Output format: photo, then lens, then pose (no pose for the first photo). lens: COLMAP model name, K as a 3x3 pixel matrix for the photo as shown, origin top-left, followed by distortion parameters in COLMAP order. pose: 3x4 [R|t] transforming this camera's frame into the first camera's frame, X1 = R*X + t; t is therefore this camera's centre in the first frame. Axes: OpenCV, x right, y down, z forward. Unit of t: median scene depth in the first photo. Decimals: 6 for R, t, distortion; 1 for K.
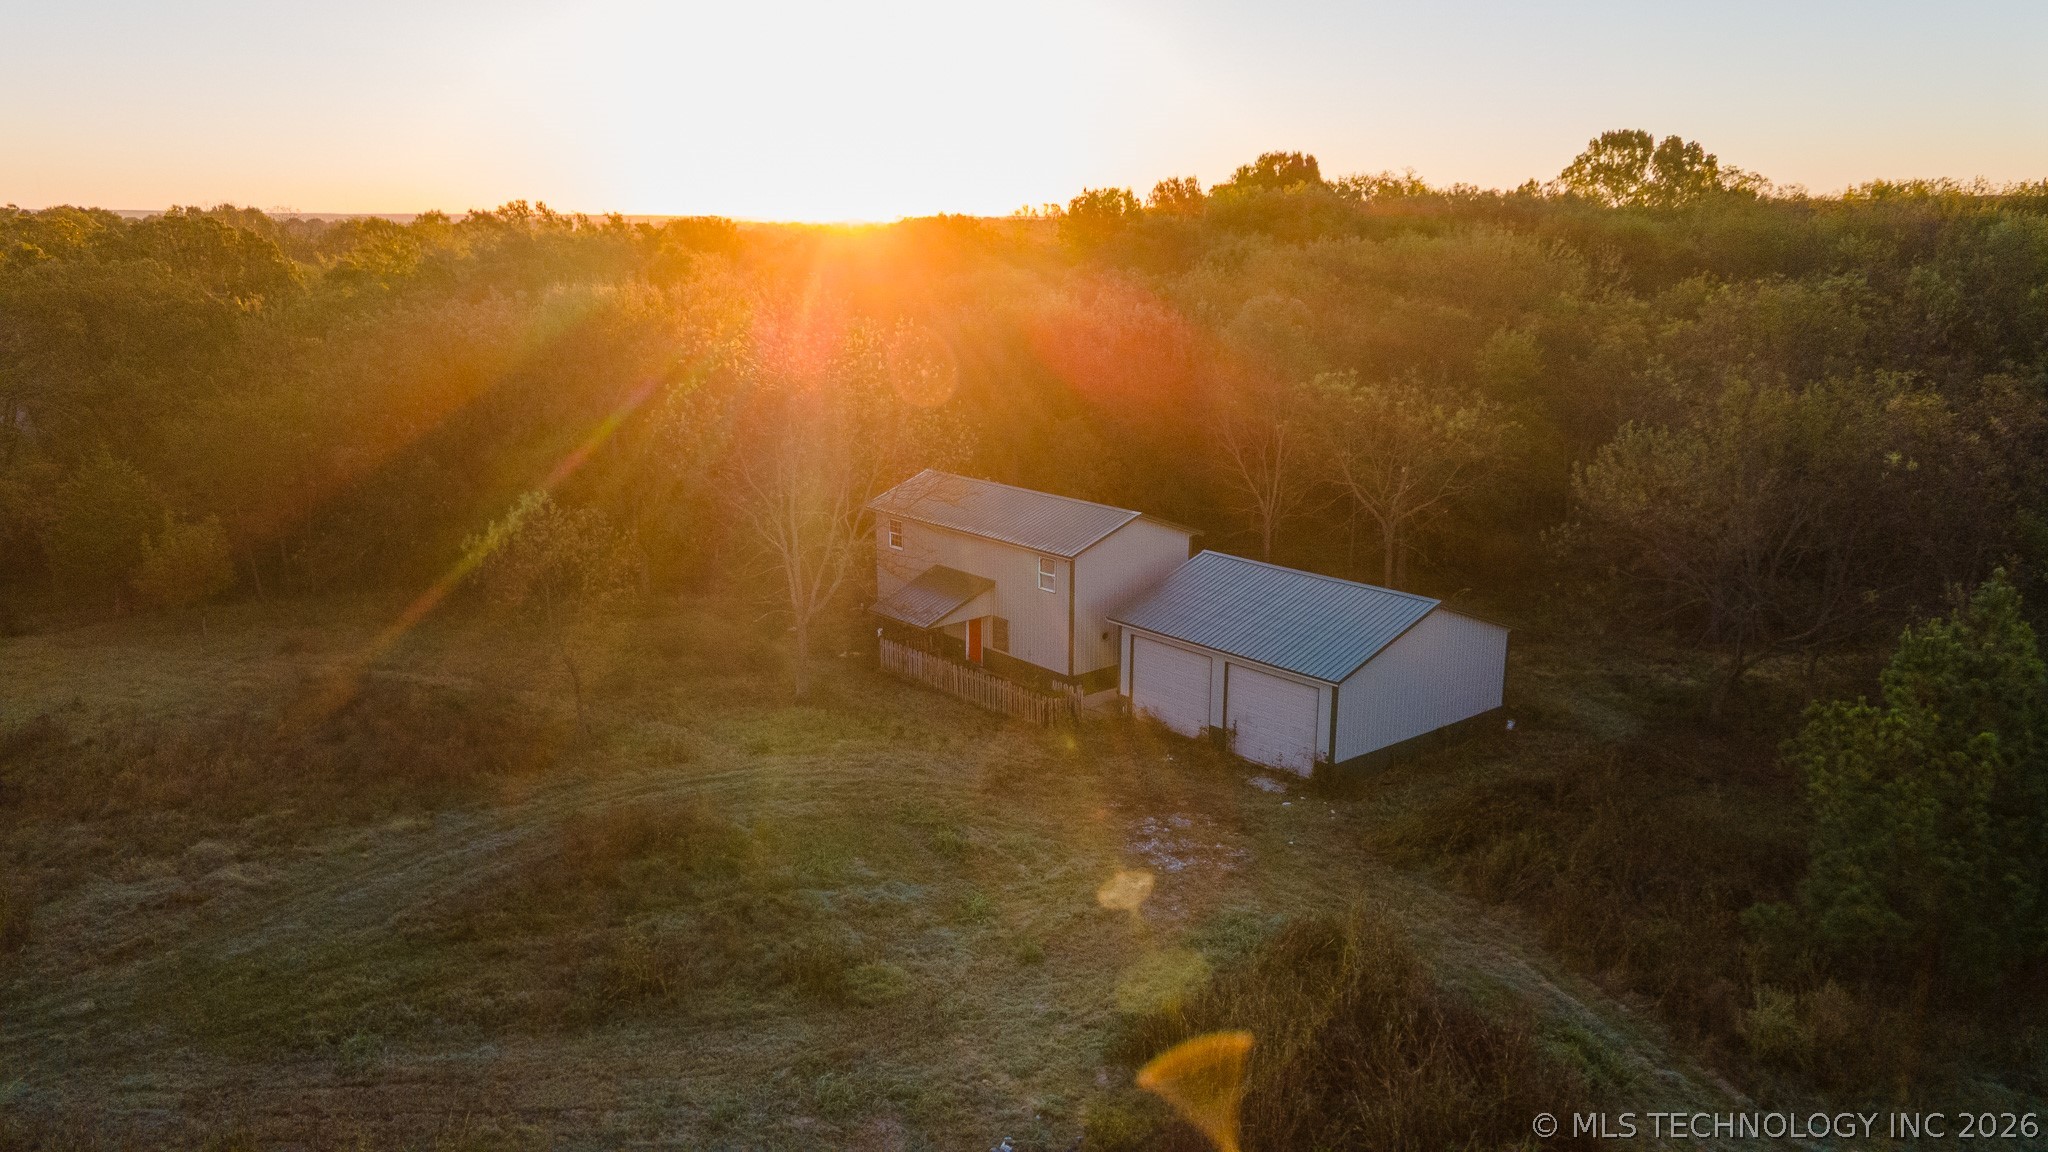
lens RADIAL K [[1473.2, 0, 1002.4], [0, 1473.2, 564.0], [0, 0, 1]] dist [0.044042, 0.005098]
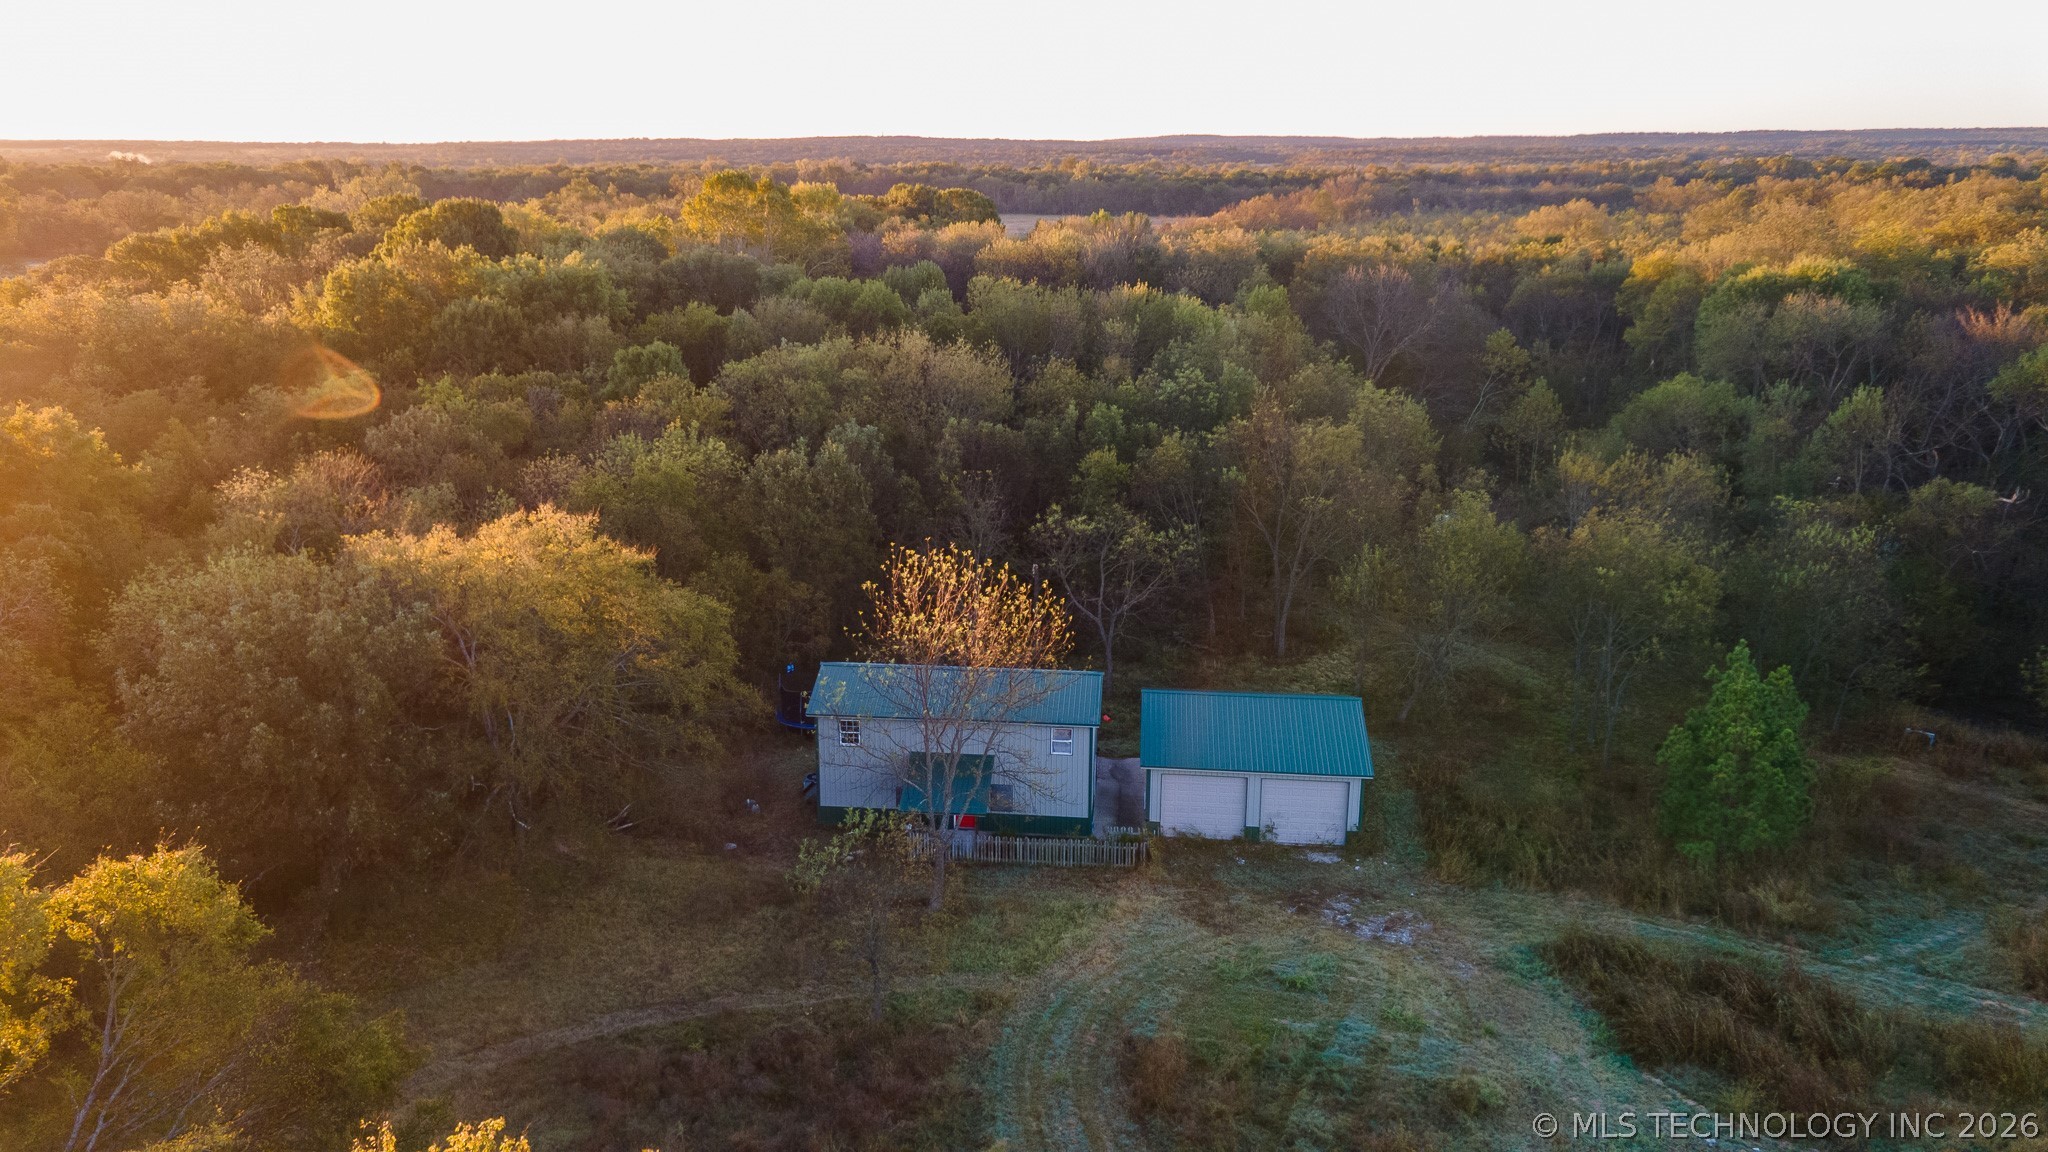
lens RADIAL K [[1473.2, 0, 1013.5], [0, 1473.2, 583.2], [0, 0, 1]] dist [0.044042, 0.005098]
pose [[0.713760, -0.188085, 0.674663, -1.043463], [0.152086, 0.981905, 0.112839, -0.347250], [-0.683678, 0.022067, 0.729450, 0.206418]]
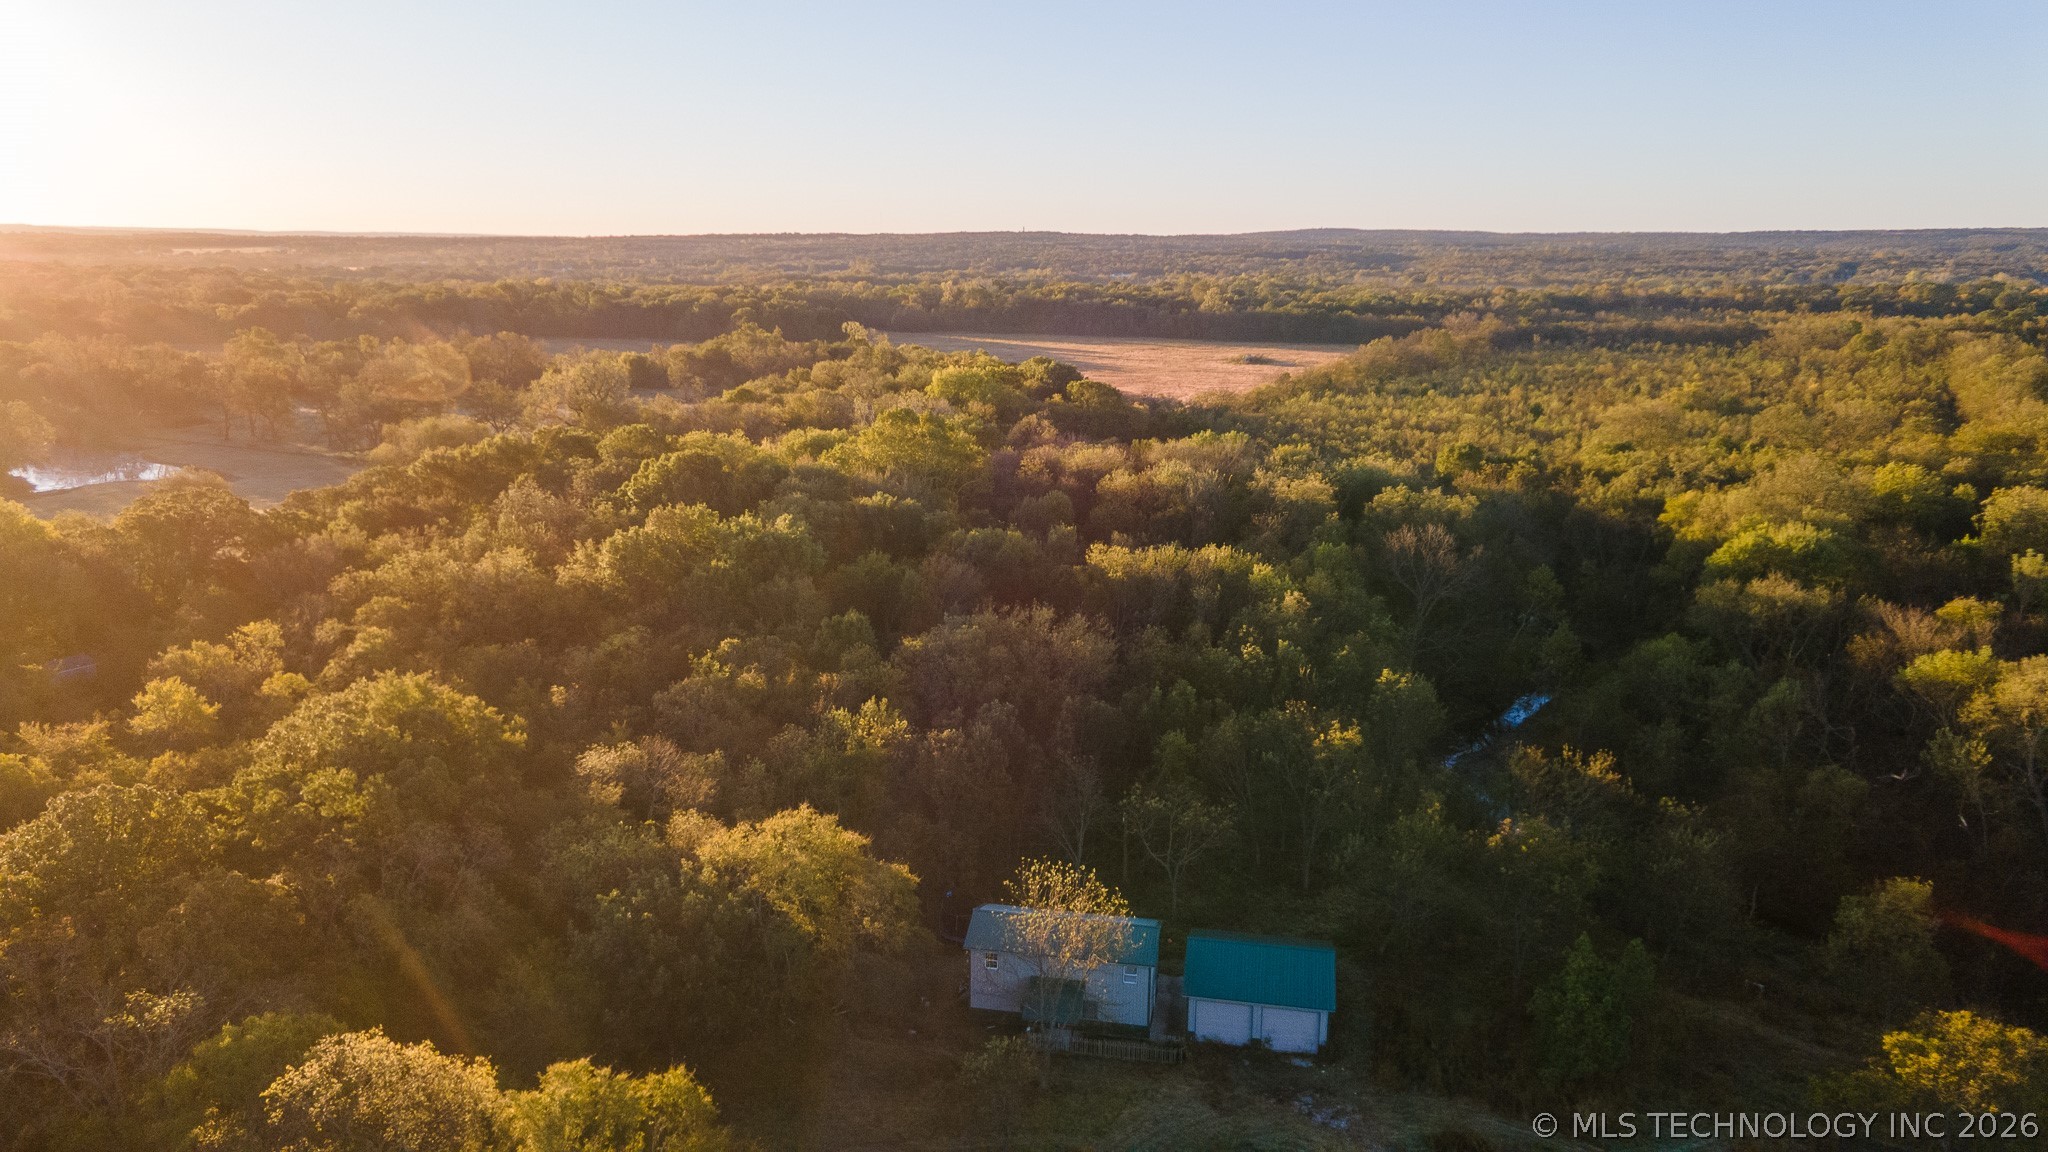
lens RADIAL K [[1473.2, 0, 1011.6], [0, 1473.2, 589.3], [0, 0, 1]] dist [0.044042, 0.005098]
pose [[0.775143, -0.134733, 0.617252, -1.533325], [0.133083, 0.989895, 0.048948, -0.766430], [-0.617610, 0.044204, 0.785241, -0.484312]]
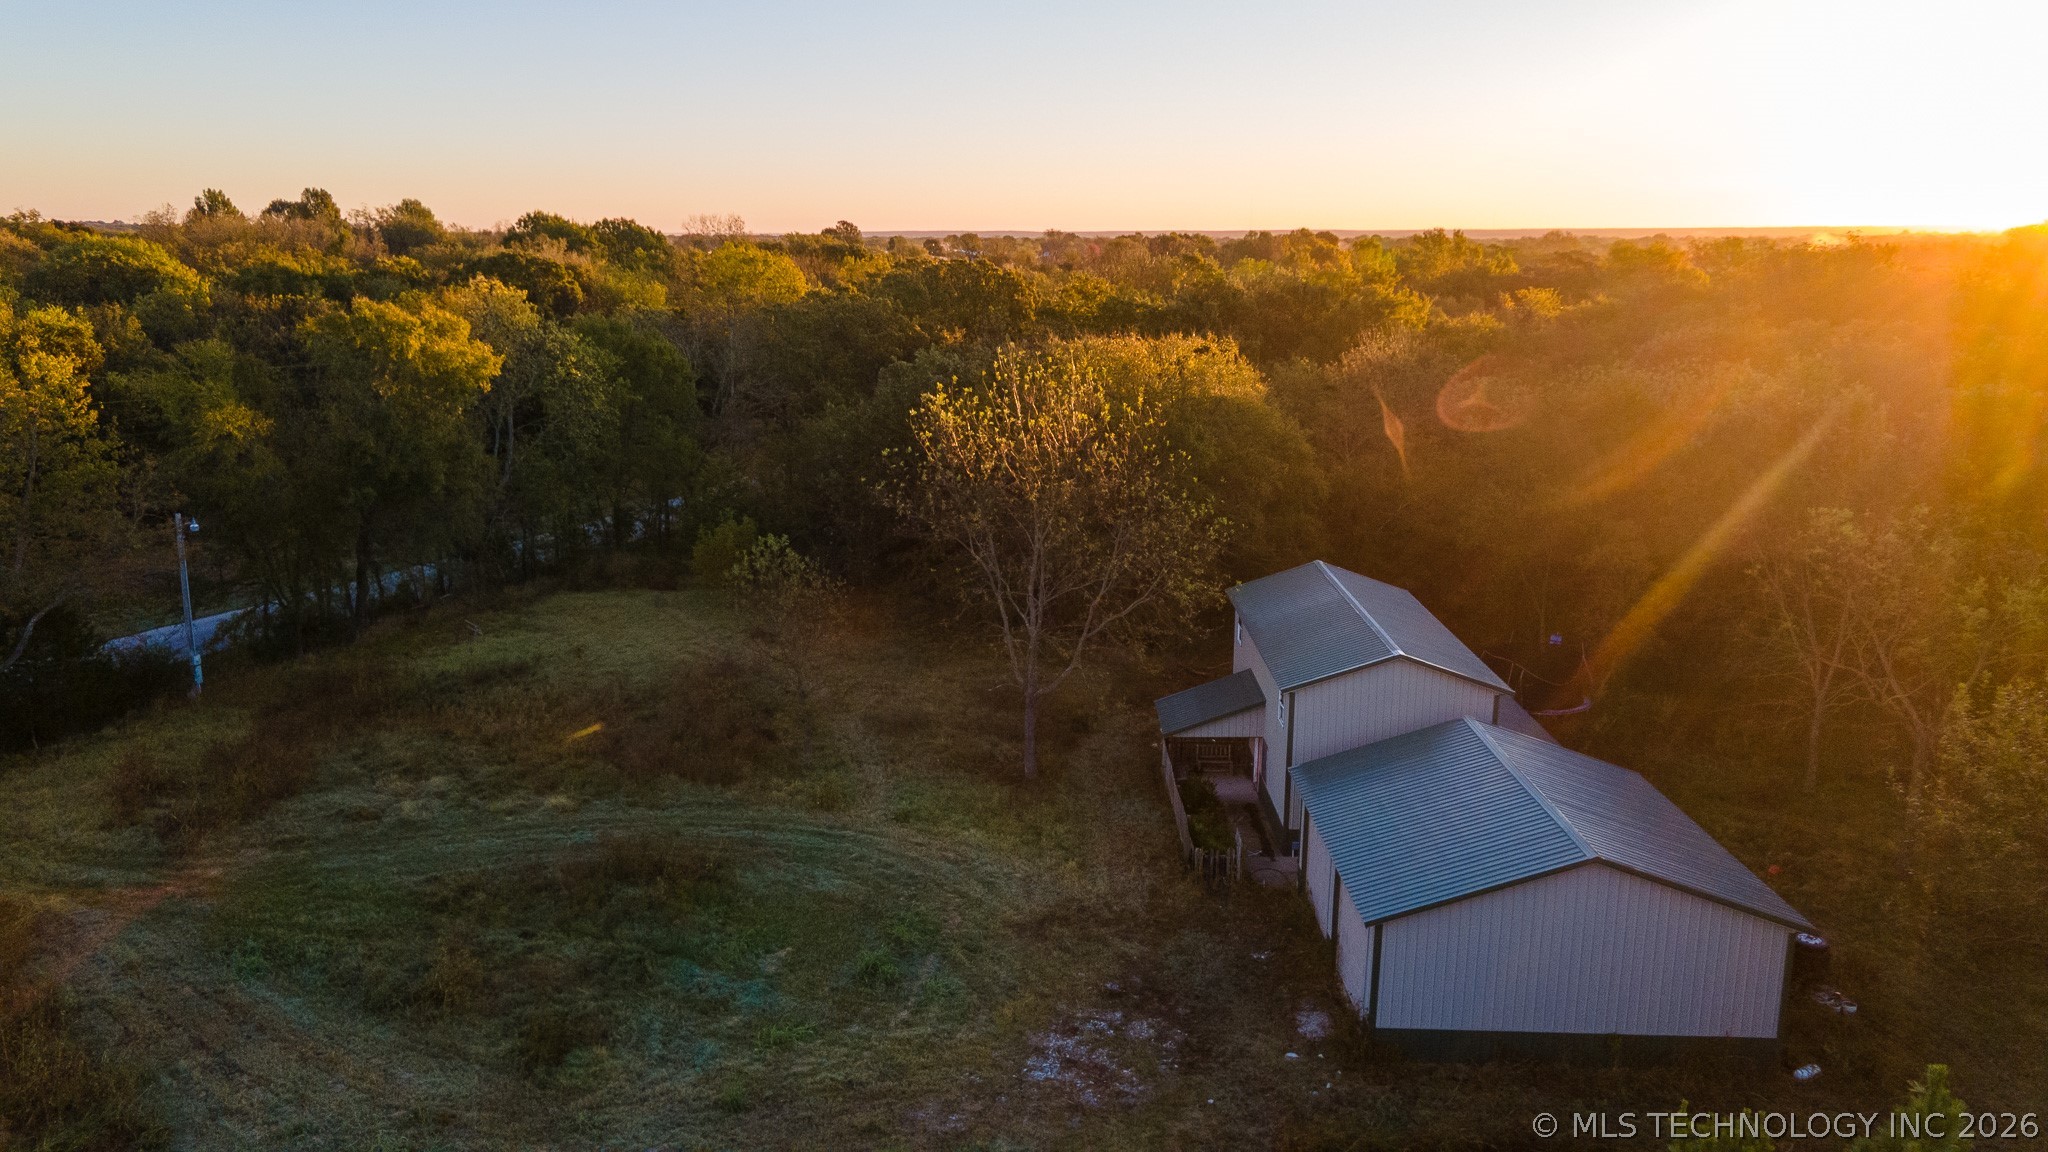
lens RADIAL K [[1473.2, 0, 1026.2], [0, 1473.2, 583.7], [0, 0, 1]] dist [0.044042, 0.005098]
pose [[0.761607, 0.154043, -0.629465, 0.597687], [-0.151276, 0.986762, 0.058448, -0.121020], [0.630136, 0.050709, 0.774828, 0.318133]]
